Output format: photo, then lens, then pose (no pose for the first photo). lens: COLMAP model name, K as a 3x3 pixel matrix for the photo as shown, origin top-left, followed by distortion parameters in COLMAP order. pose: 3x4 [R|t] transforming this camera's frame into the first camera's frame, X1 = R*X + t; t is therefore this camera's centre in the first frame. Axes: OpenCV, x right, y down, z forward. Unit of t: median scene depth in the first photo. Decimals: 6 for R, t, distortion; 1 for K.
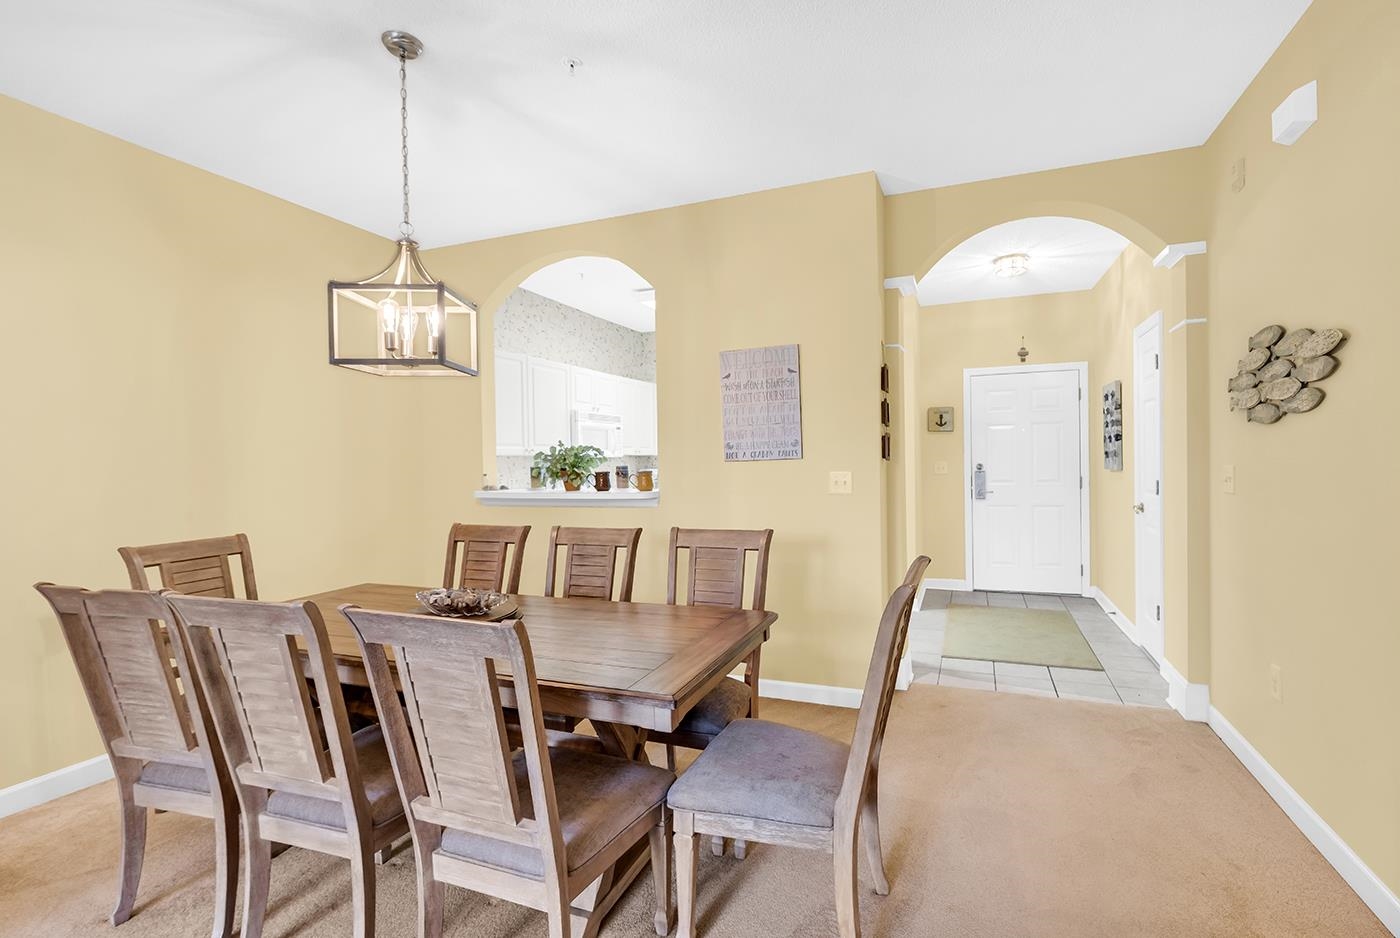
lens RADIAL K [[648.3, 0, 707.6], [0, 648.3, 466.6], [0, 0, 1]] dist [0.000557, 0.000057]
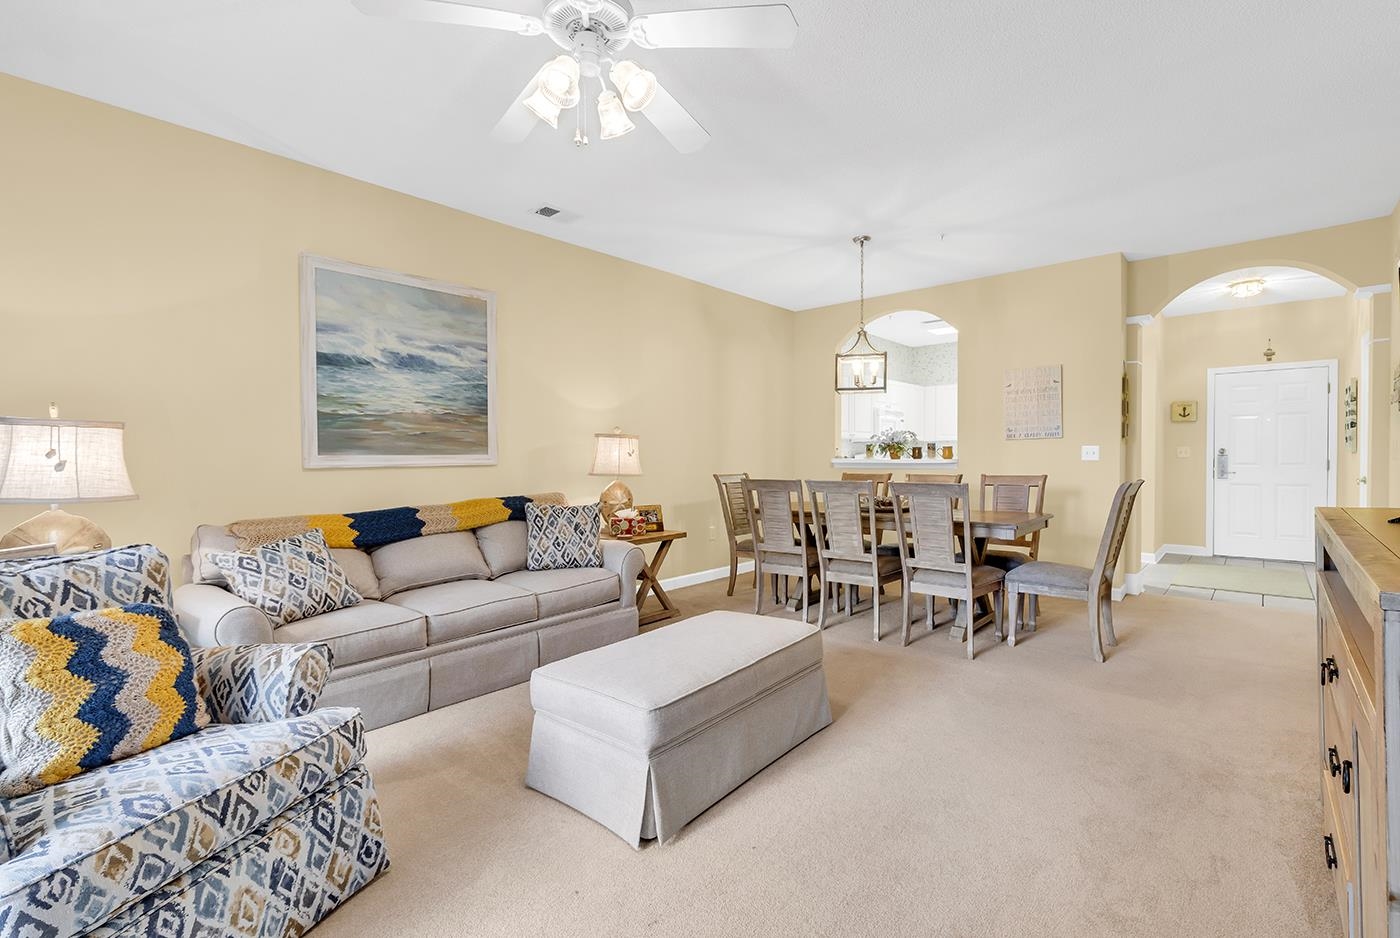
lens RADIAL K [[633.0, 0, 695.9], [0, 633.0, 469.2], [0, 0, 1]] dist [-0.000473, -0.000263]
pose [[0.941783, 0.019470, -0.335658, -0.167160], [-0.014877, 0.999757, 0.016252, 0.050325], [0.335893, -0.010312, 0.941844, -0.713975]]
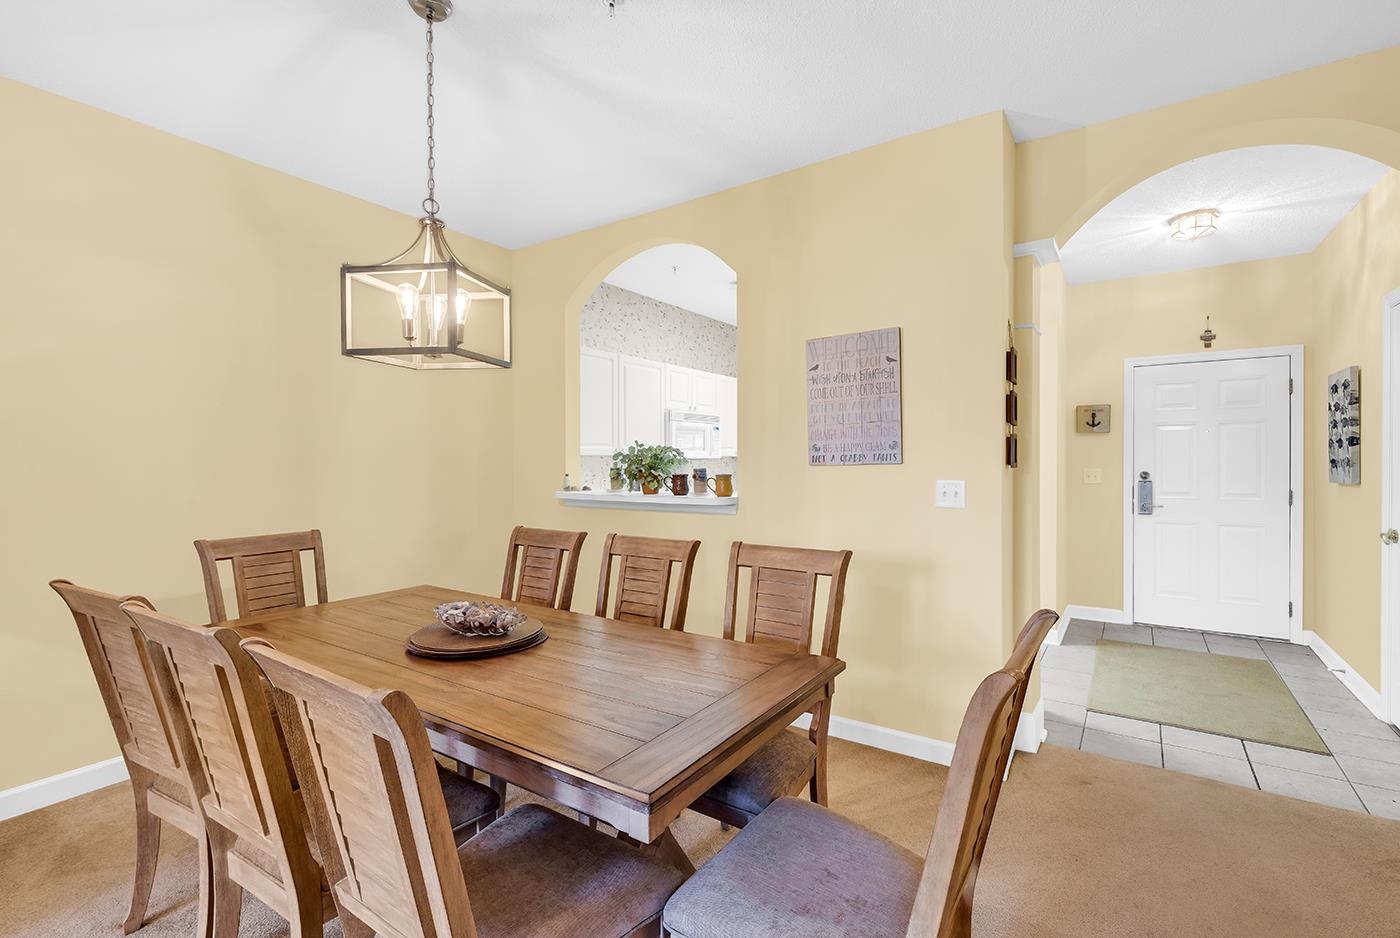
lens RADIAL K [[630.5, 0, 686.1], [0, 630.5, 466.0], [0, 0, 1]] dist [0.004644, -0.000261]
pose [[0.973338, 0.015766, -0.228834, 0.058349], [-0.016167, 0.999869, 0.000119, -0.004655], [0.228806, 0.003583, 0.973465, 0.135979]]
